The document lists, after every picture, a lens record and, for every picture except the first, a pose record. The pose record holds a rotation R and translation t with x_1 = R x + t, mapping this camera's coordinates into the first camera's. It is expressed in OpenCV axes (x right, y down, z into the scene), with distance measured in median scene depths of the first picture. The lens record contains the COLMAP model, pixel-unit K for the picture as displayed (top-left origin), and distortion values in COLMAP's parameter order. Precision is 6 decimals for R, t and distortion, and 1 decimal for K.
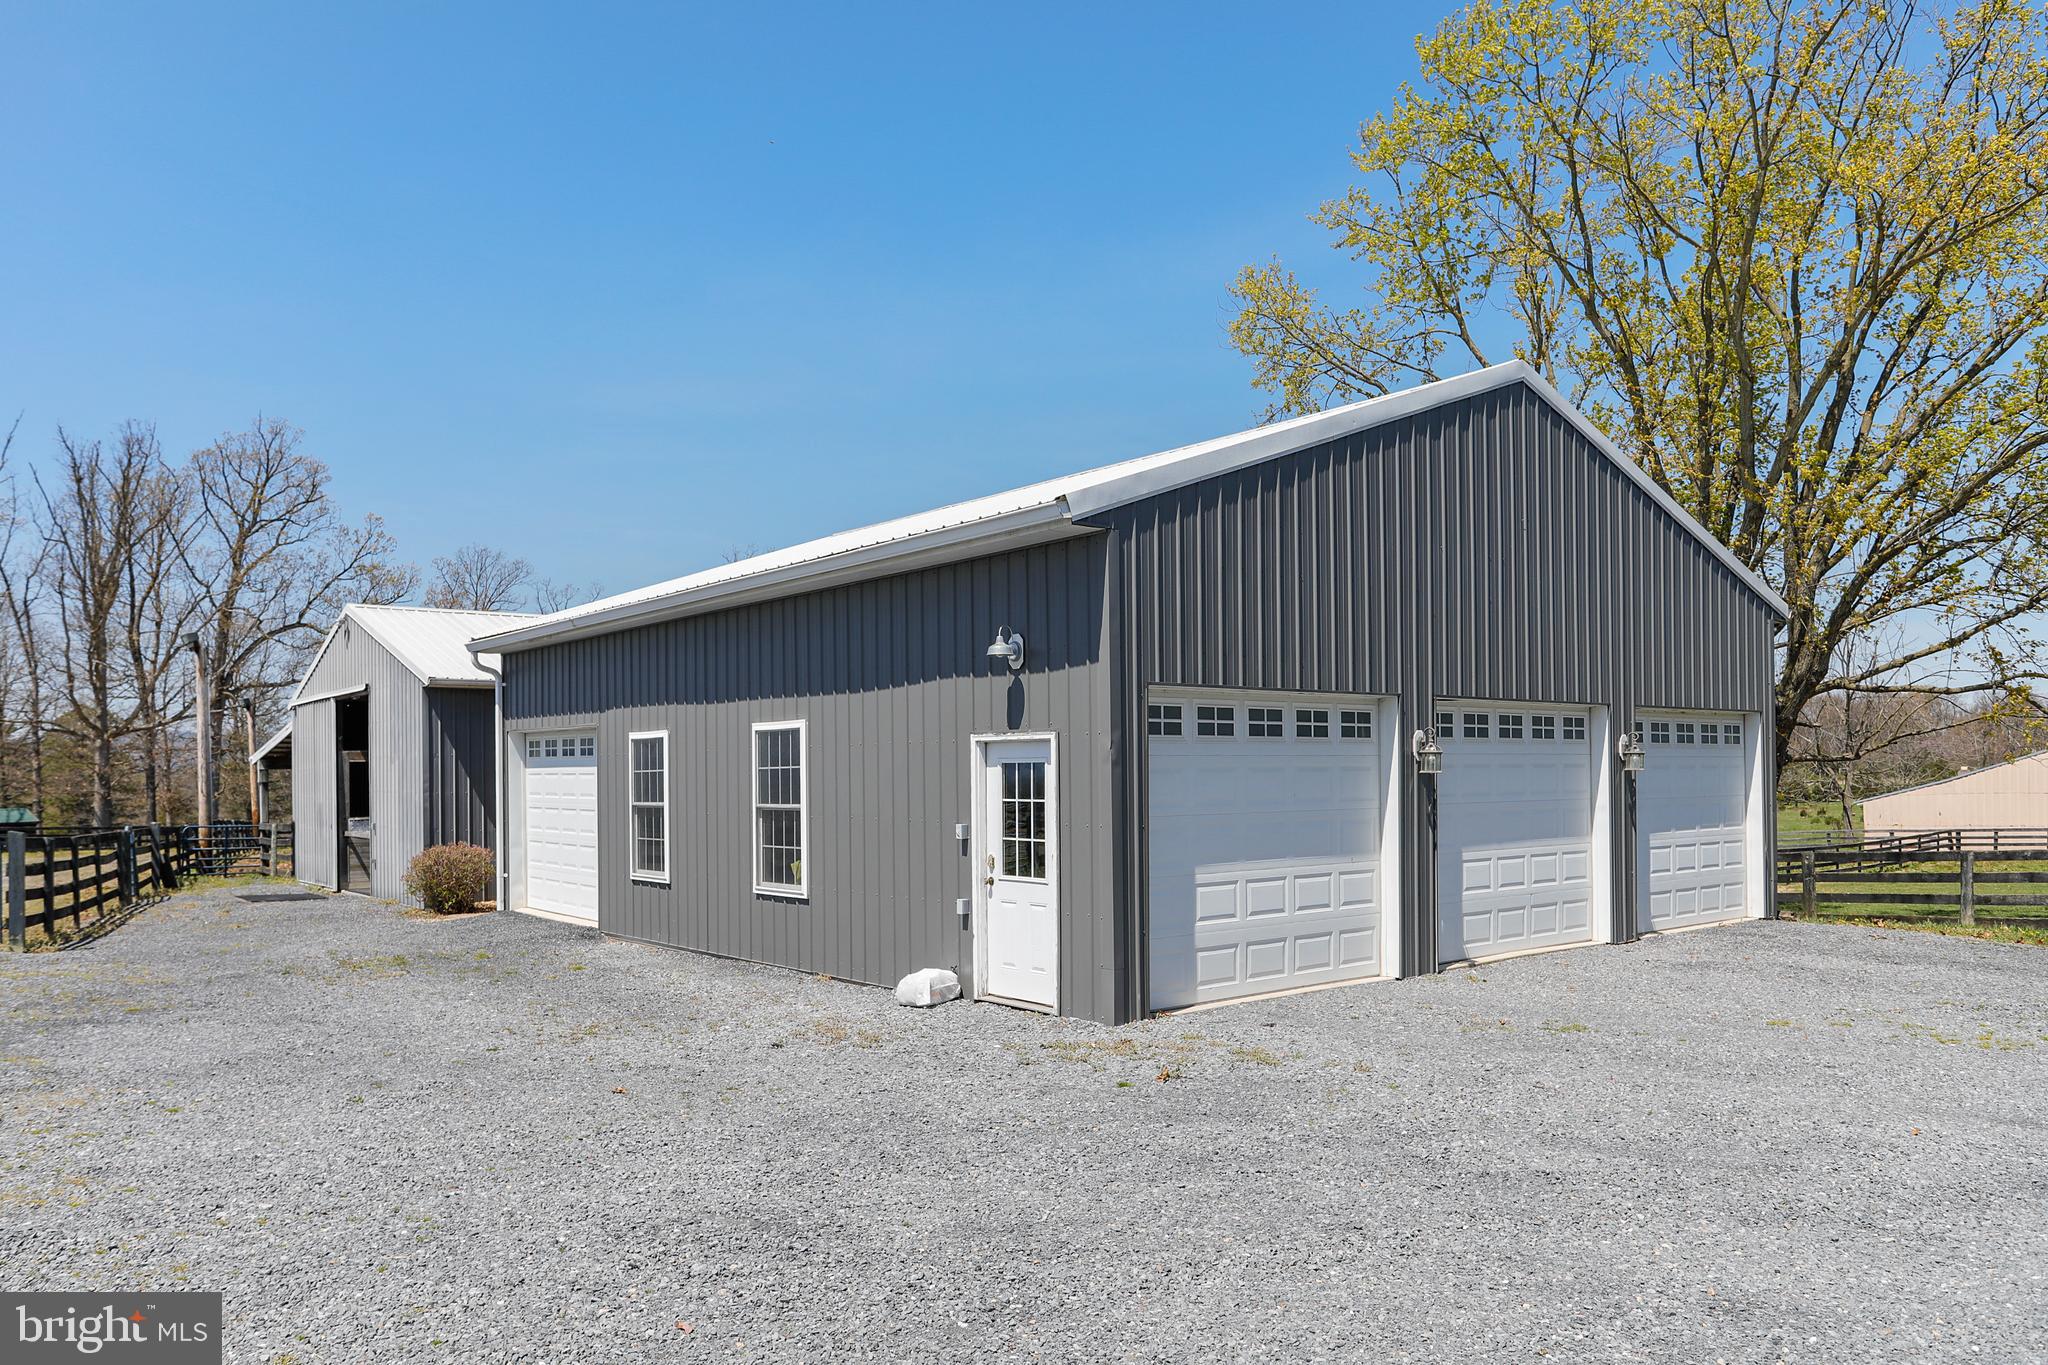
lens RADIAL K [[1411.9, 0, 1023.7], [0, 1411.9, 749.3], [0, 0, 1]] dist [0.002635, 0.004517]
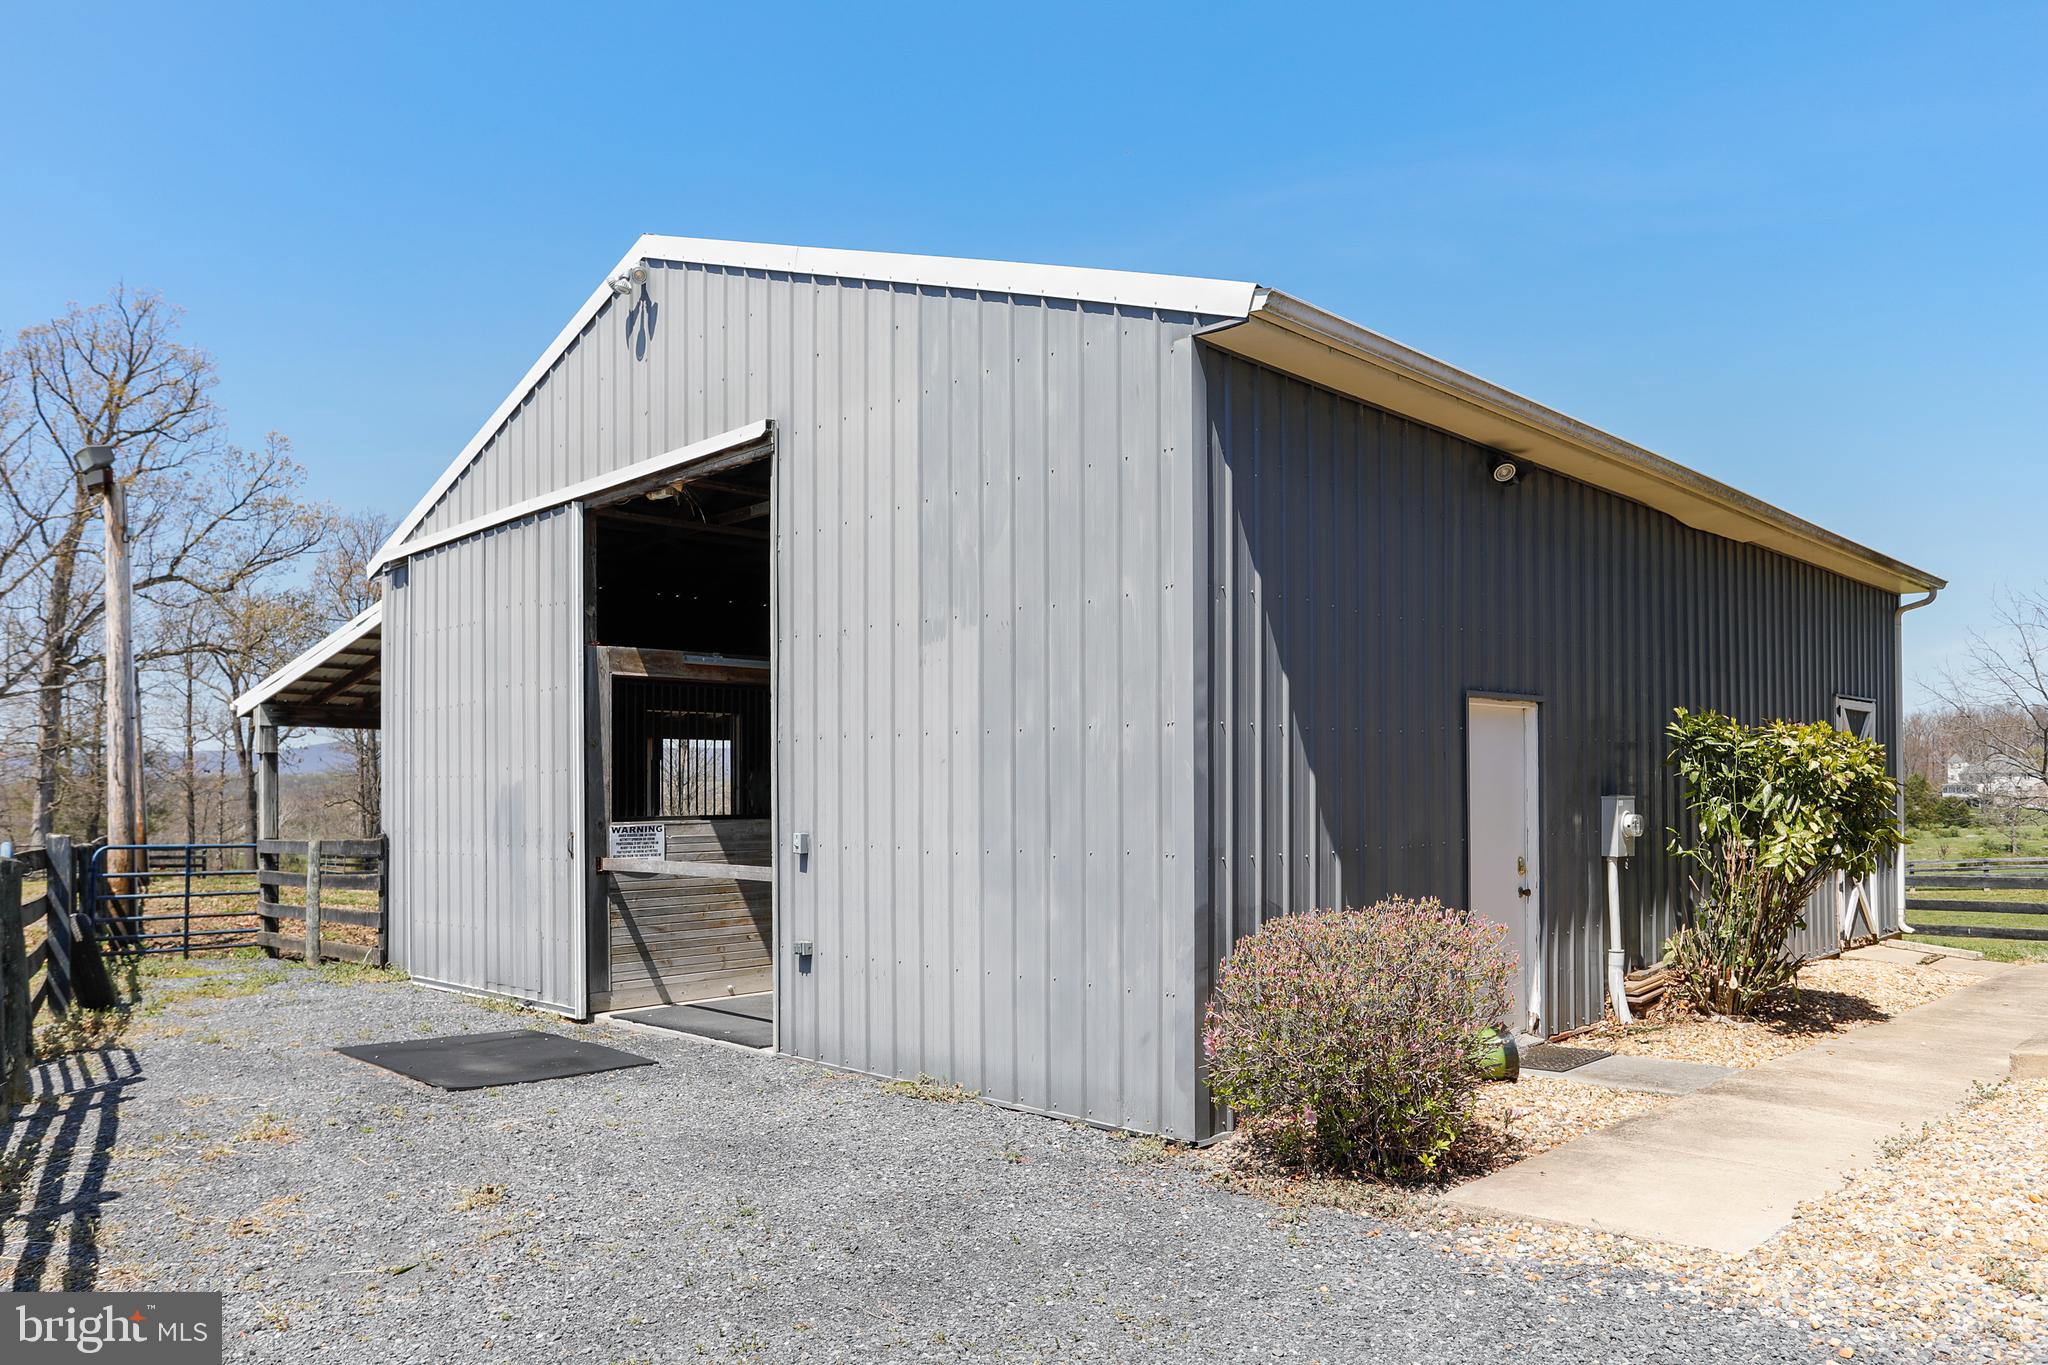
lens RADIAL K [[1376.5, 0, 1028.3], [0, 1376.5, 778.7], [0, 0, 1]] dist [-0.003177, -0.001109]
pose [[0.992559, 0.008168, 0.121494, -0.114701], [-0.008239, 0.999966, 0.000080, 0.009942], [-0.121490, -0.001080, 0.992592, 0.172684]]
